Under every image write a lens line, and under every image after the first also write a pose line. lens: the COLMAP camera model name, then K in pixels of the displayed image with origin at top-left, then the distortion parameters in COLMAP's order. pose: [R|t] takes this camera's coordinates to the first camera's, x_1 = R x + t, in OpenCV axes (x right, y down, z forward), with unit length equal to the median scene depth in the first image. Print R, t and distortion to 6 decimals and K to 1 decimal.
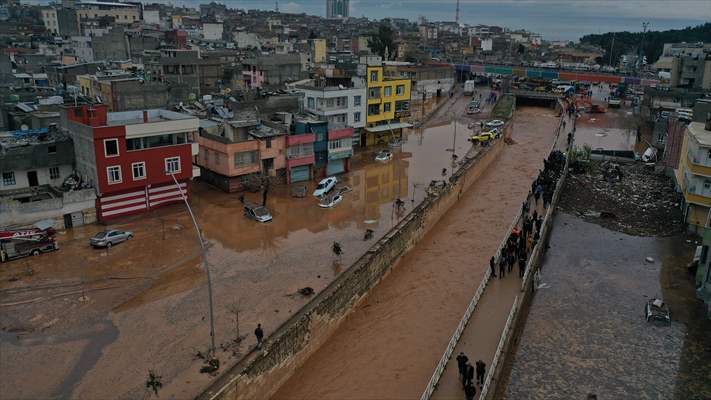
lens RADIAL K [[565.5, 0, 351.6], [0, 565.5, 196.2], [0, 0, 1]] dist [0.030229, -0.034288]
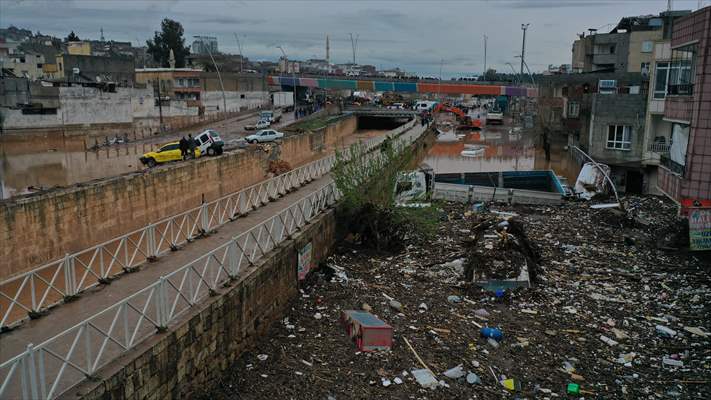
lens RADIAL K [[565.5, 0, 356.9], [0, 565.5, 197.6], [0, 0, 1]] dist [0.030229, -0.034288]
pose [[0.982105, -0.038862, 0.184282, 0.347844], [0.055557, 0.994718, -0.086314, -0.044677], [-0.179954, 0.095008, 0.979076, 0.755587]]
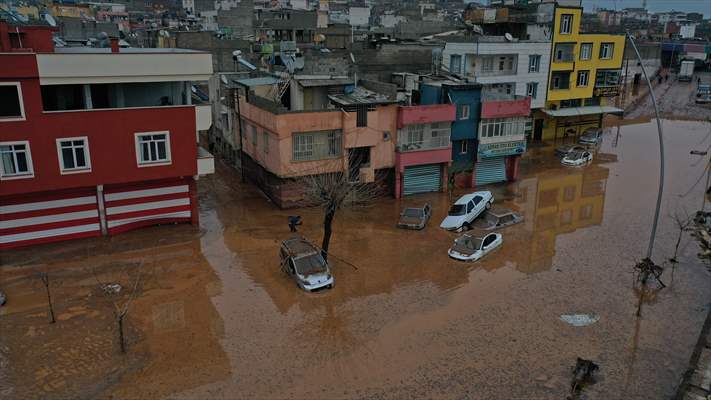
lens RADIAL K [[565.5, 0, 353.0], [0, 565.5, 200.6], [0, 0, 1]] dist [0.030229, -0.034288]
pose [[0.965985, 0.071073, -0.248640, -0.017718], [-0.069481, 0.997468, 0.015186, -0.021506], [0.249090, 0.002607, 0.968477, 0.422439]]
